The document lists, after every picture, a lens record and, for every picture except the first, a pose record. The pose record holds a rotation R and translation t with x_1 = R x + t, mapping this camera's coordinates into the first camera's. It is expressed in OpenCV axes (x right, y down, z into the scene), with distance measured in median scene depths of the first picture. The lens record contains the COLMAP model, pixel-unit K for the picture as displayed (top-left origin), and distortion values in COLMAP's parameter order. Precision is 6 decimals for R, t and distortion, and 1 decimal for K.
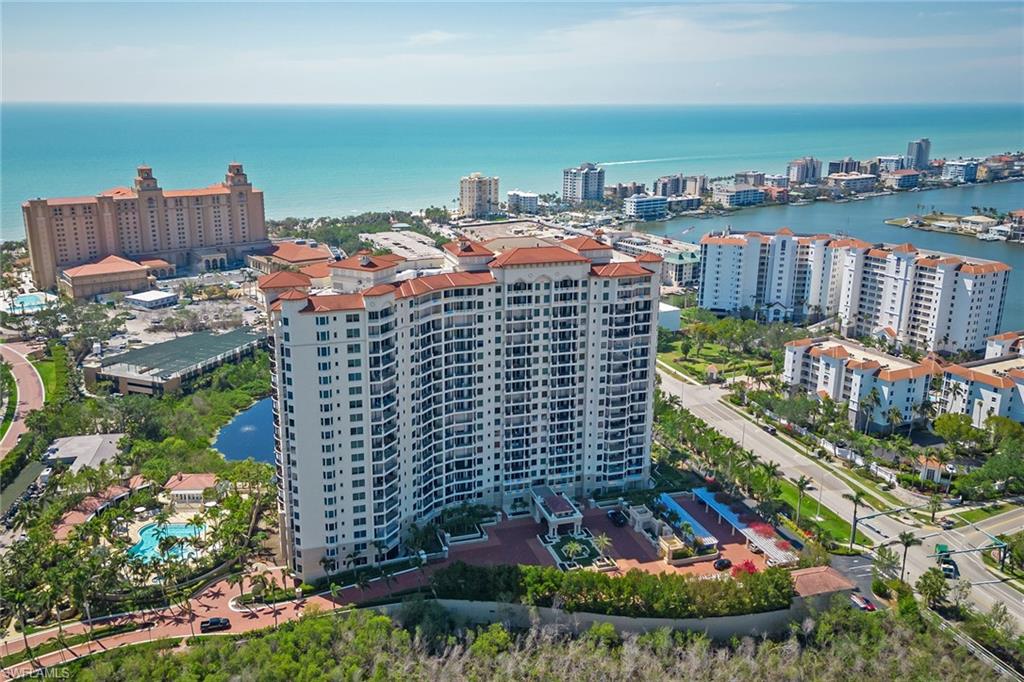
lens RADIAL K [[856.6, 0, 509.3], [0, 856.6, 299.0], [0, 0, 1]] dist [0.082331, -0.113459]
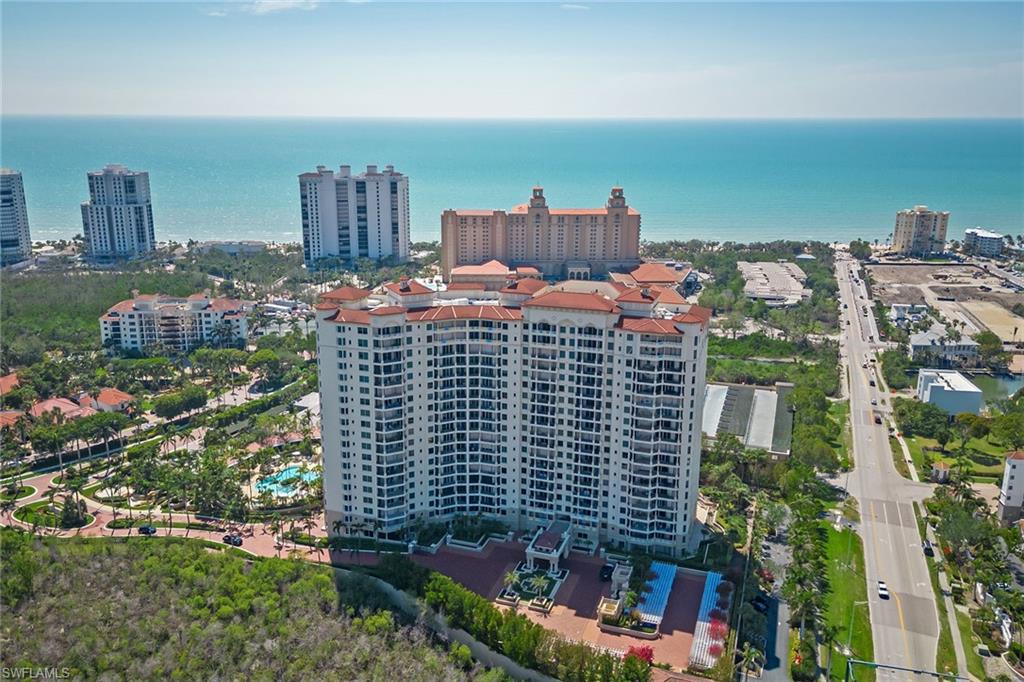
lens RADIAL K [[856.6, 0, 509.3], [0, 856.6, 299.0], [0, 0, 1]] dist [0.082331, -0.113459]
pose [[0.805618, 0.125247, -0.579044, 0.572828], [-0.135292, 0.990464, 0.026008, -0.068710], [0.576780, 0.057387, 0.814881, 0.105387]]
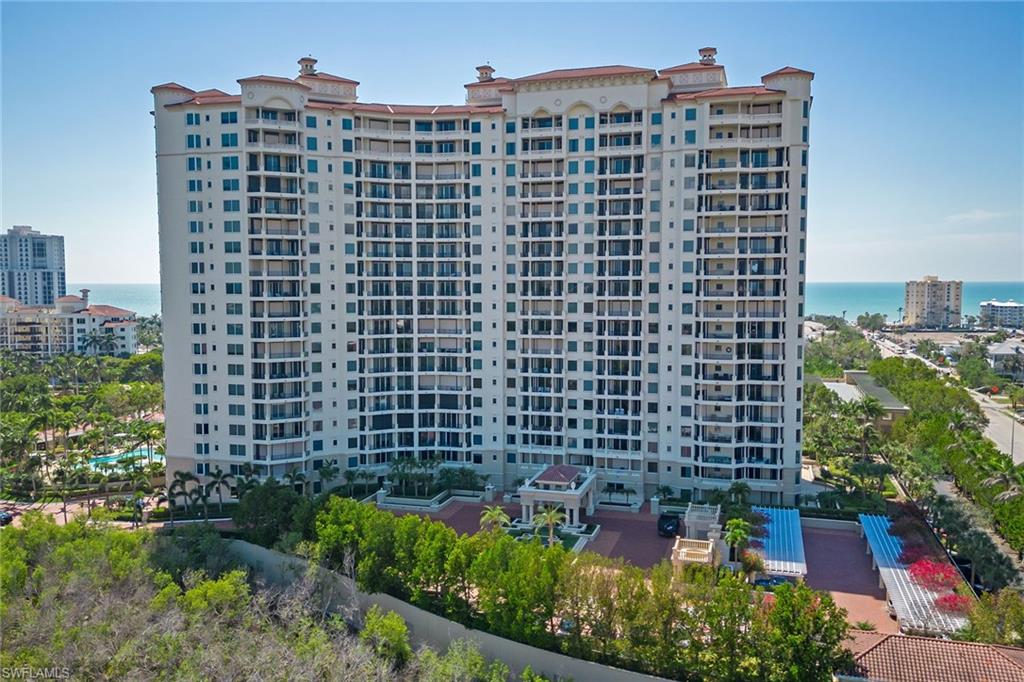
lens RADIAL K [[844.3, 0, 514.6], [0, 844.3, 325.4], [0, 0, 1]] dist [0.056639, -0.016933]
pose [[0.829583, 0.018327, -0.558082, 0.338764], [-0.116834, 0.983035, -0.141390, 0.218573], [0.546023, 0.182498, 0.817651, 0.492282]]
